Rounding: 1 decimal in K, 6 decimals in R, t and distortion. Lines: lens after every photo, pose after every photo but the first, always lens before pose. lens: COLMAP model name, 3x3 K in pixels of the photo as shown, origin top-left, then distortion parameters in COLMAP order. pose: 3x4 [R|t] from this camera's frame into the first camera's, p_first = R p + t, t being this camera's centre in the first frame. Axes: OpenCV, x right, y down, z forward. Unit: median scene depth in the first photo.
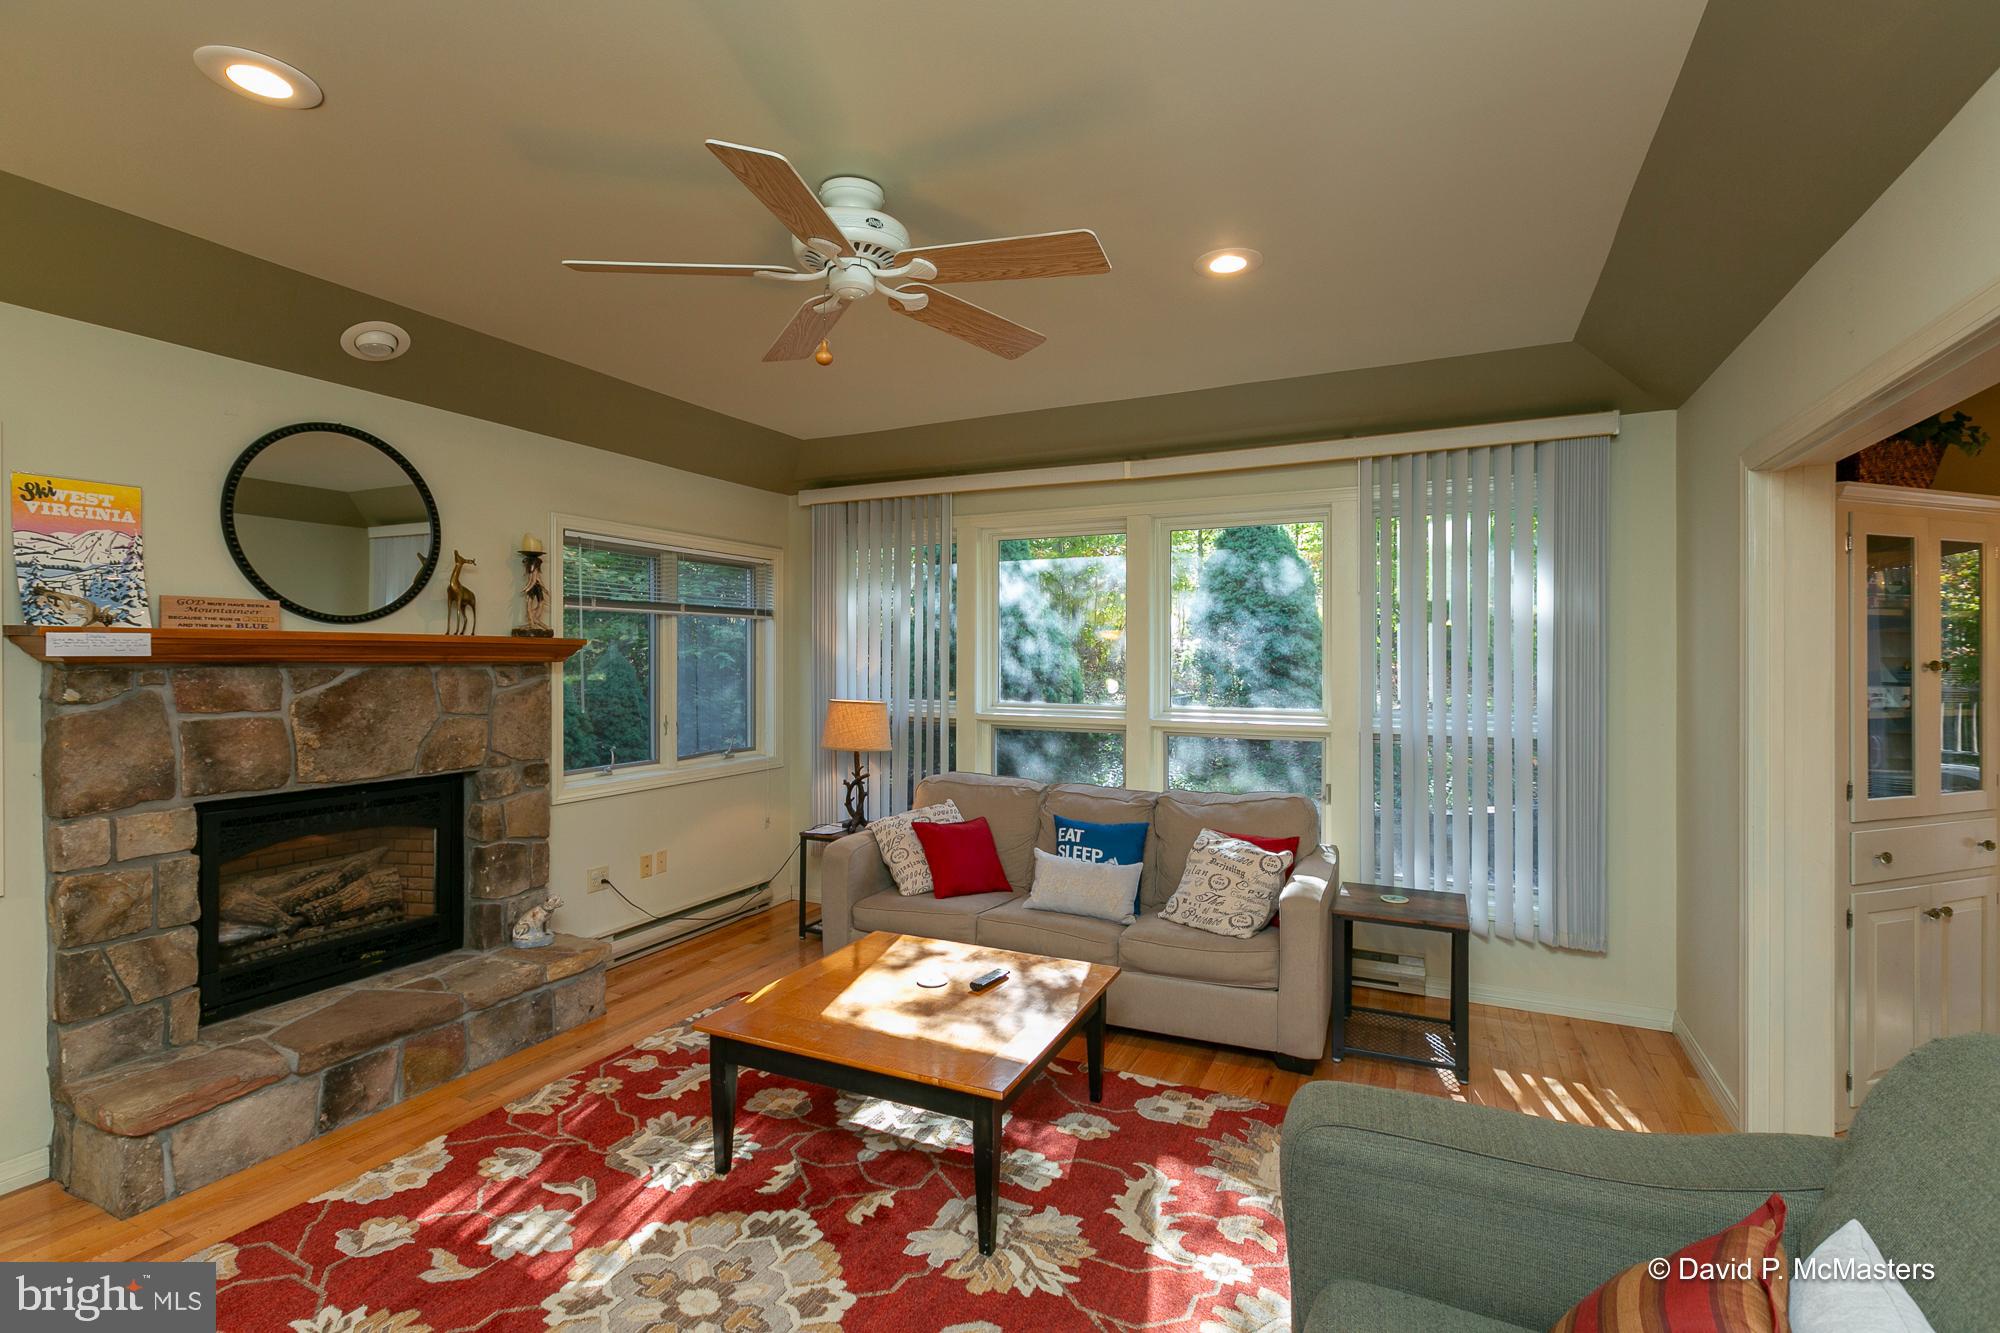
lens RADIAL K [[908.8, 0, 1000.0], [0, 908.8, 666.5], [0, 0, 1]] dist [0.000263, 0.000036]
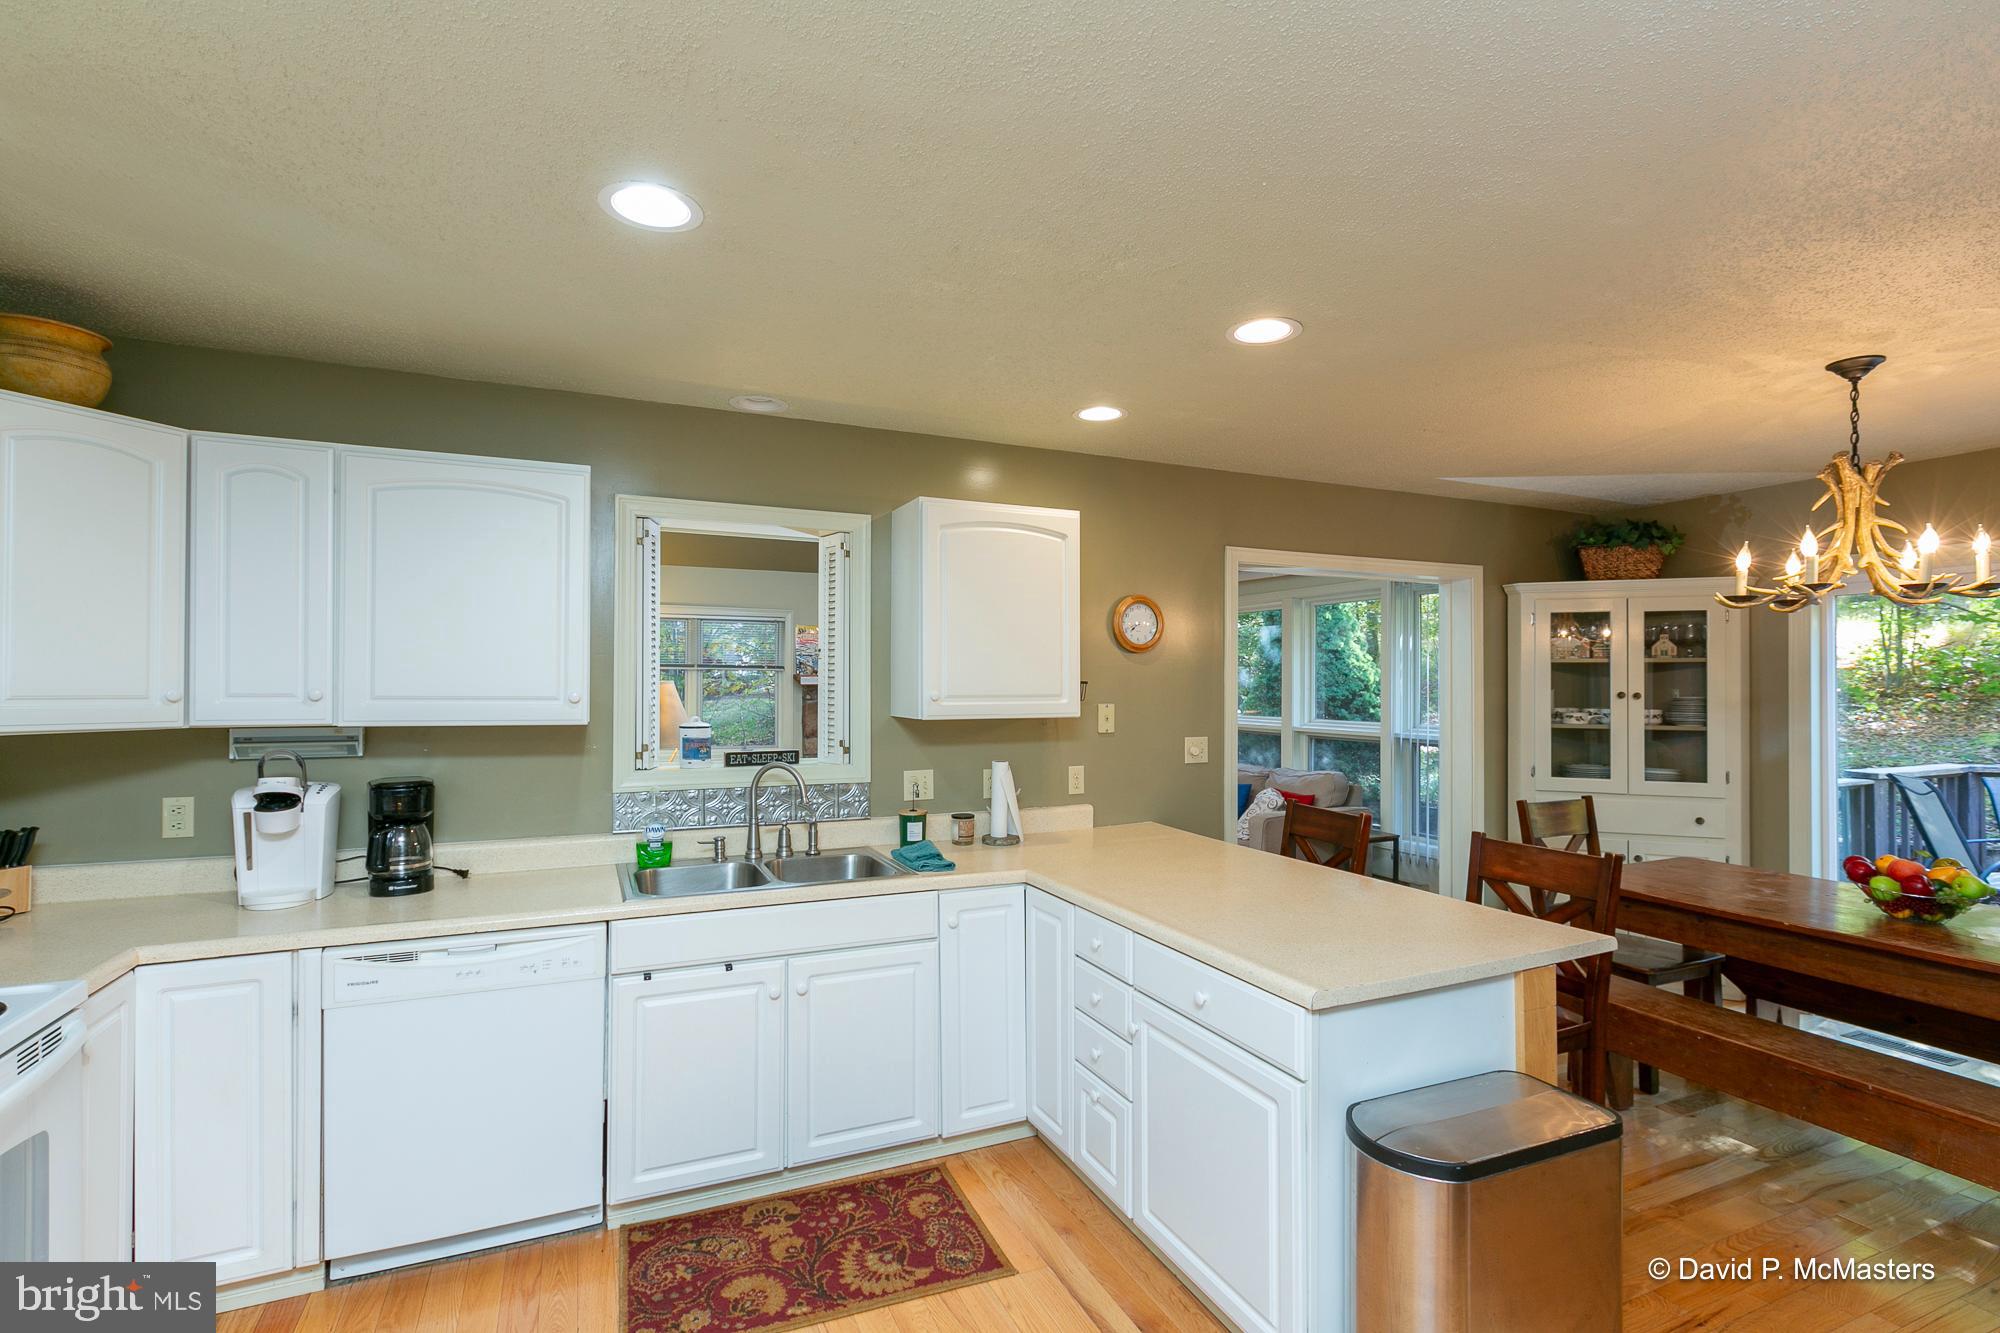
lens RADIAL K [[922.1, 0, 1004.4], [0, 922.1, 685.8], [0, 0, 1]] dist [0.000346, 0.000082]
pose [[0.766866, 0.001314, -0.641806, 1.182584], [-0.010039, 0.999900, -0.009947, 0.008939], [0.641729, 0.014071, 0.766802, -0.833557]]
